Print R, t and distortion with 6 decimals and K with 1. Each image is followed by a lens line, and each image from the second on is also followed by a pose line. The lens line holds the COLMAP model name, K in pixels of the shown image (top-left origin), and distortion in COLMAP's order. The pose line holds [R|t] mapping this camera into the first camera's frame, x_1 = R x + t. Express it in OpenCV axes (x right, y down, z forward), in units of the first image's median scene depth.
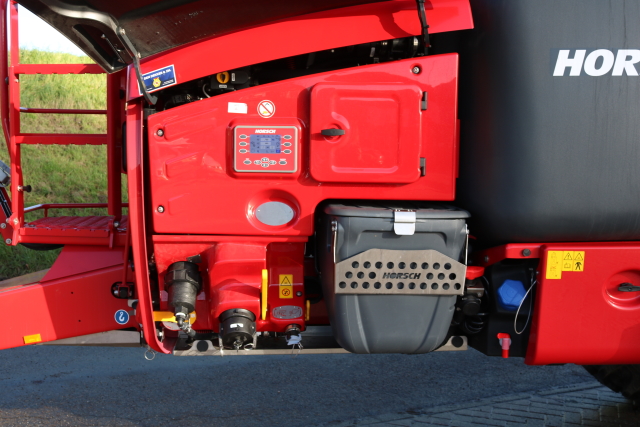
lens RADIAL K [[726.9, 0, 315.9], [0, 726.9, 214.8], [0, 0, 1]] dist [-0.024588, 0.000000]
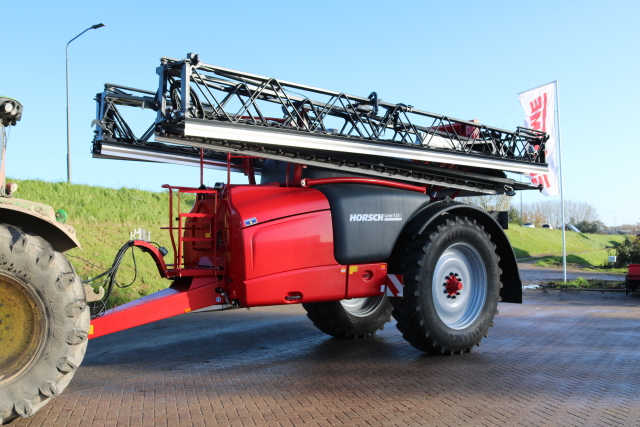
lens RADIAL K [[645.6, 0, 333.5], [0, 645.6, 206.5], [0, 0, 1]] dist [-0.062549, 0.000000]
pose [[0.830603, 0.009502, 0.556784, -1.622651], [0.068903, 0.990417, -0.119692, 0.136539], [-0.552586, 0.137781, 0.821989, -1.757348]]
